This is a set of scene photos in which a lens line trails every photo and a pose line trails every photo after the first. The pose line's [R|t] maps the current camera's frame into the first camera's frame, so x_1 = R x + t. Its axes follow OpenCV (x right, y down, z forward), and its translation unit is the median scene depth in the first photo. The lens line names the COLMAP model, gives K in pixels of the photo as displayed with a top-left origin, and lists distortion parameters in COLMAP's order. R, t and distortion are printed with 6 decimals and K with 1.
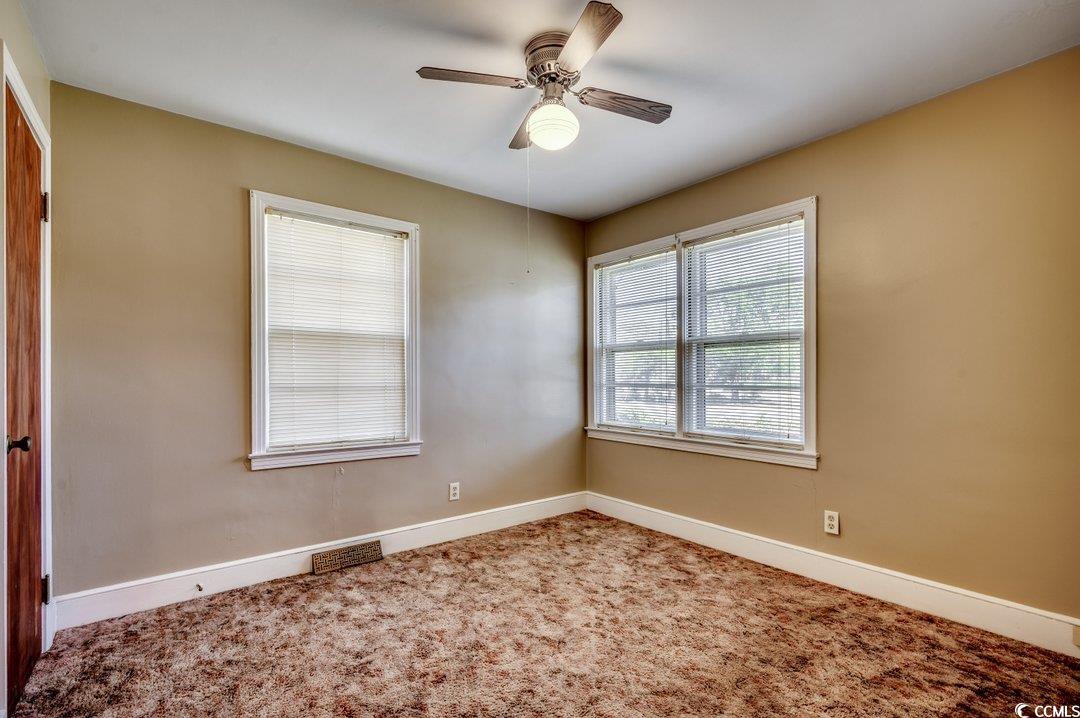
lens RADIAL K [[489.9, 0, 544.0], [0, 489.9, 373.2], [0, 0, 1]] dist [0.001321, -0.000131]
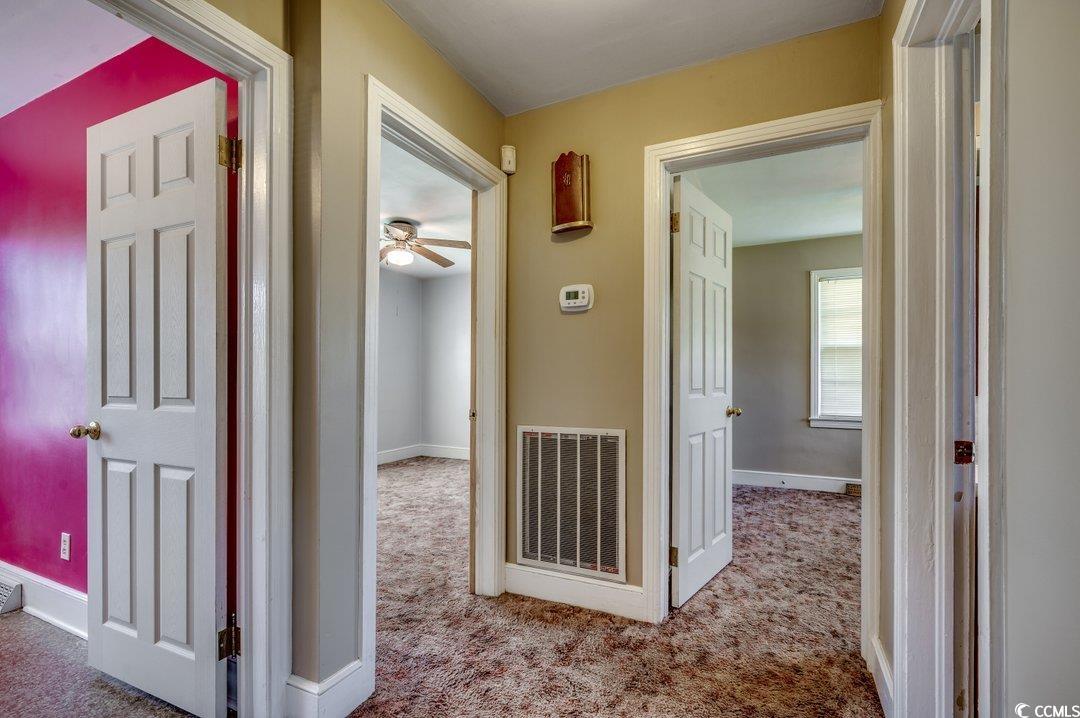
lens RADIAL K [[489.9, 0, 544.0], [0, 489.9, 373.2], [0, 0, 1]] dist [0.001321, -0.000131]
pose [[0.437606, 0.004183, -0.899157, 0.597120], [-0.004191, 0.999988, 0.002612, 0.000975], [0.899157, 0.002625, 0.437619, -0.671601]]
